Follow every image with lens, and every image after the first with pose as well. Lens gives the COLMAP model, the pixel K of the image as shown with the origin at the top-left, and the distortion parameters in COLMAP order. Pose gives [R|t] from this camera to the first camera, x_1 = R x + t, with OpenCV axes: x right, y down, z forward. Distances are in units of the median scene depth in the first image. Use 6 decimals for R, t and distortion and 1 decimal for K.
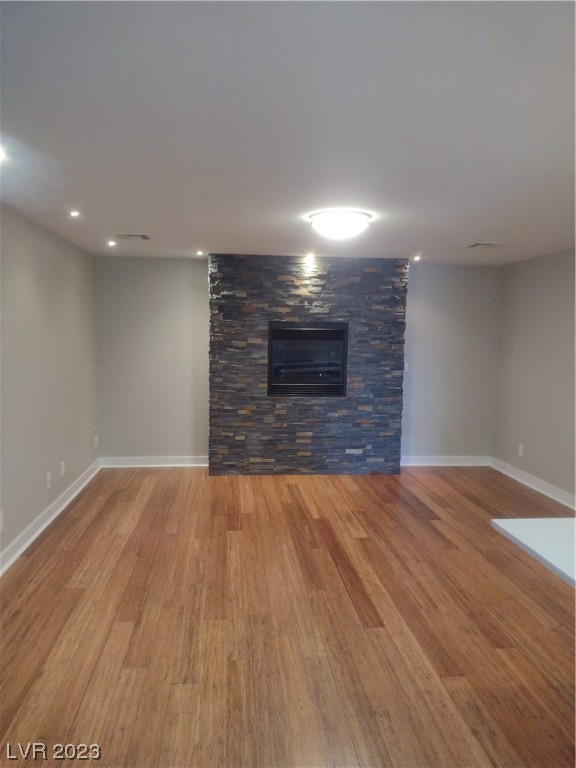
lens RADIAL K [[582.0, 0, 288.7], [0, 582.0, 384.8], [0, 0, 1]] dist [-0.003544, -0.006588]
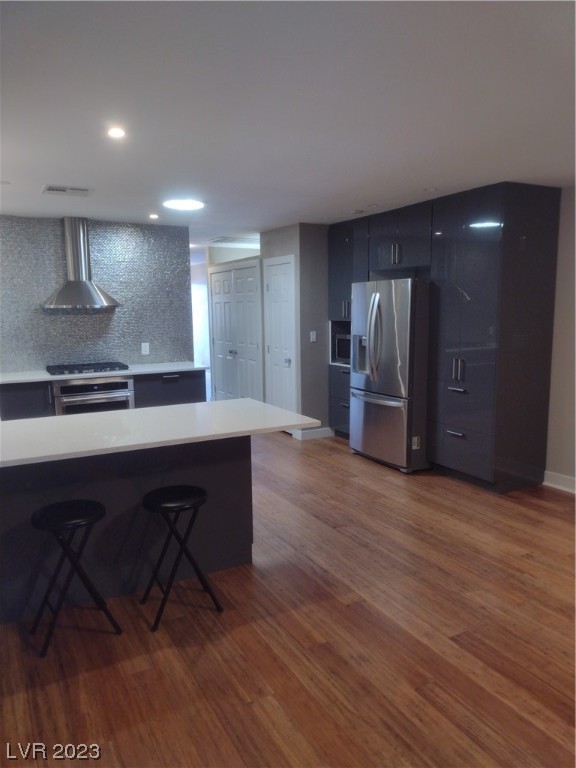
lens RADIAL K [[582.0, 0, 288.0], [0, 582.0, 384.5], [0, 0, 1]] dist [-0.003544, -0.006588]
pose [[-0.925089, 0.056289, -0.375554, 0.796023], [-0.028005, 0.976148, 0.215292, -0.142306], [0.378715, 0.209682, -0.901448, 1.868052]]
